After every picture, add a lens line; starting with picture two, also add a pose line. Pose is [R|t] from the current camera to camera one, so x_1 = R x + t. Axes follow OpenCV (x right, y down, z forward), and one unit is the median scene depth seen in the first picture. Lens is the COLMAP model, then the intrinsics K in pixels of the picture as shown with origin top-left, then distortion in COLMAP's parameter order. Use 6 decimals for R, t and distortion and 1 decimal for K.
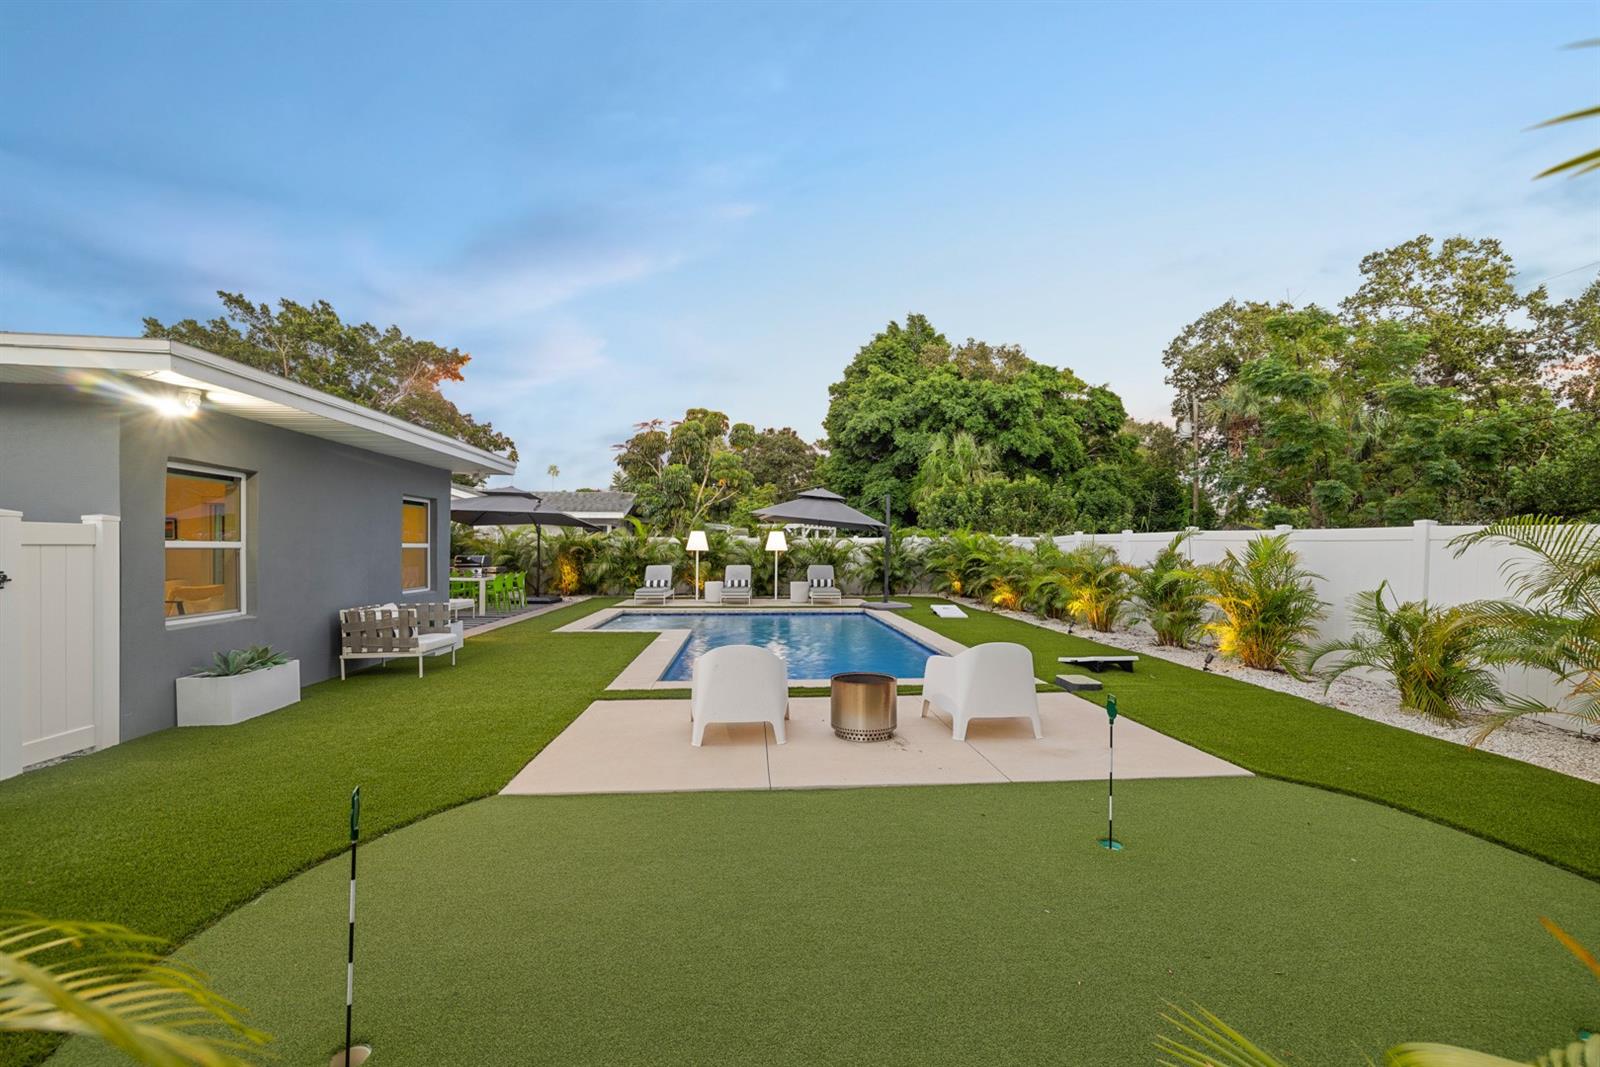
lens RADIAL K [[674.6, 0, 806.9], [0, 674.6, 551.3], [0, 0, 1]] dist [0.001103, 0.000090]
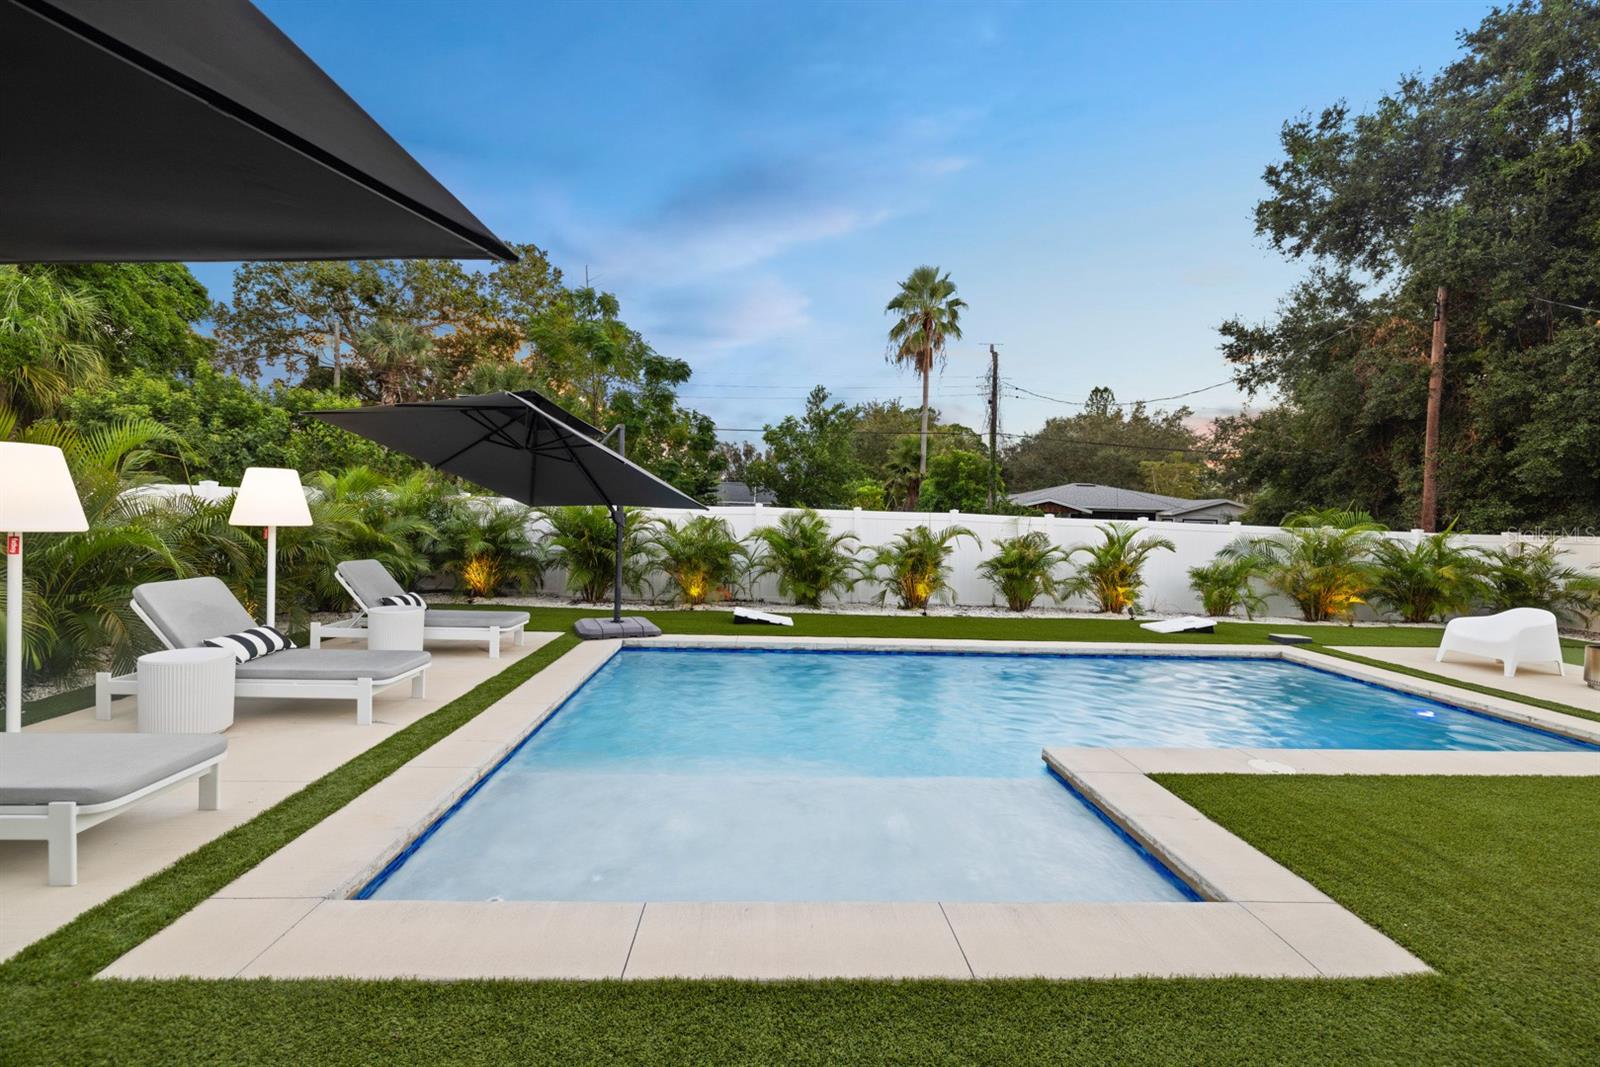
lens RADIAL K [[664.4, 0, 795.4], [0, 664.4, 533.2], [0, 0, 1]] dist [-0.000504, 0.000128]
pose [[0.046789, -0.025947, 0.998568, -0.340597], [-0.021937, 0.999395, 0.026997, -0.010602], [-0.998664, -0.023169, 0.046192, 0.694938]]
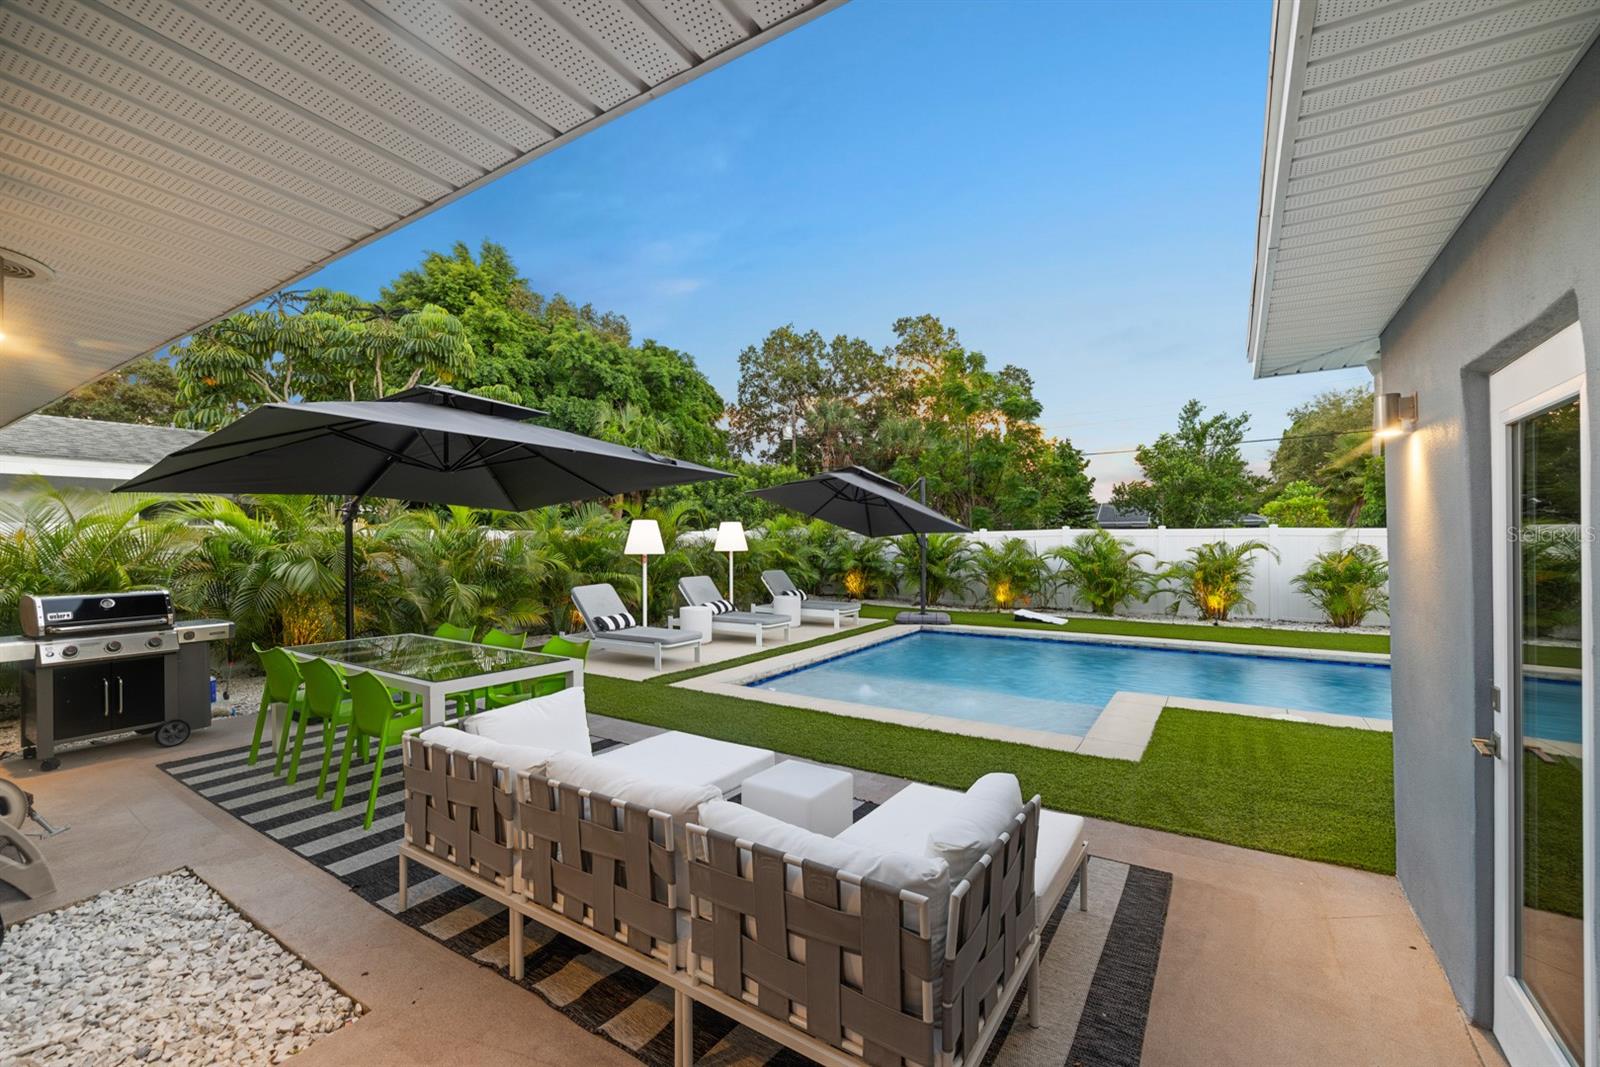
lens RADIAL K [[664.4, 0, 795.4], [0, 664.4, 533.2], [0, 0, 1]] dist [-0.000504, 0.000128]
pose [[0.627995, -0.002366, 0.778214, -0.477147], [0.012038, 0.999905, -0.006674, -0.012020], [-0.778124, 0.013559, 0.627964, 0.527261]]
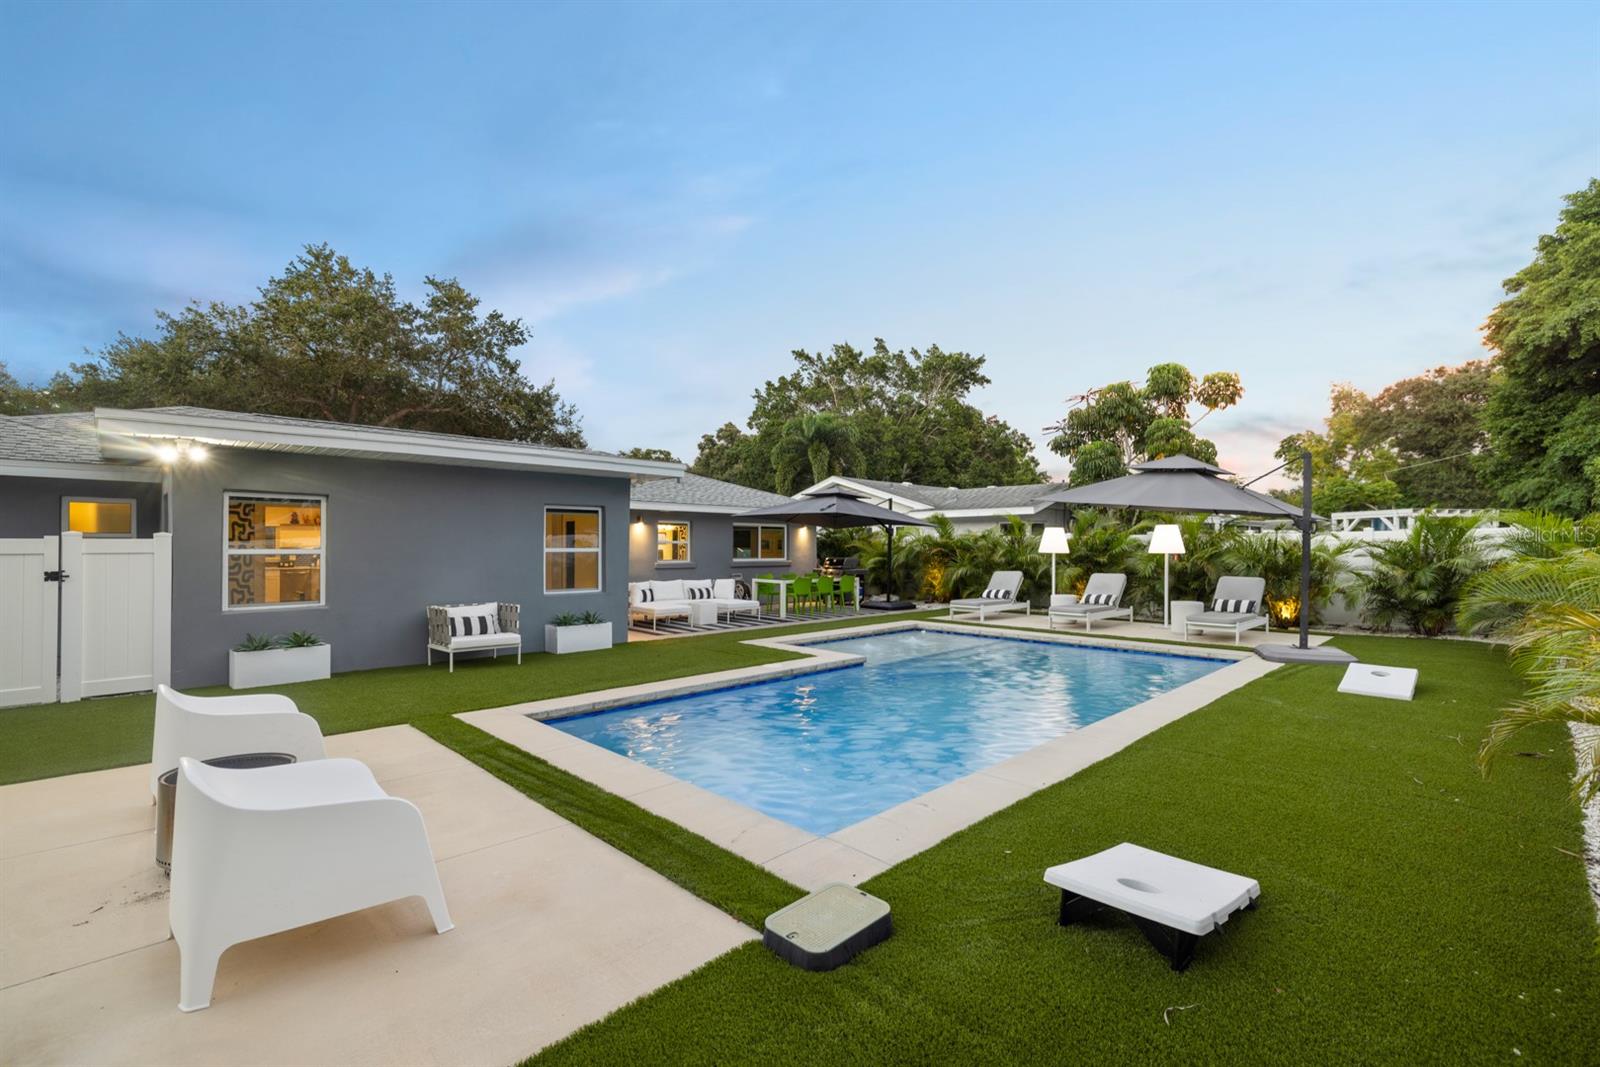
lens RADIAL K [[693.2, 0, 803.2], [0, 693.2, 540.0], [0, 0, 1]] dist [0.001386, 0.000091]
pose [[0.635596, -0.011748, -0.771933, 0.244322], [-0.000523, 0.999877, -0.015648, -0.003197], [0.772022, 0.010350, 0.635512, 0.271572]]
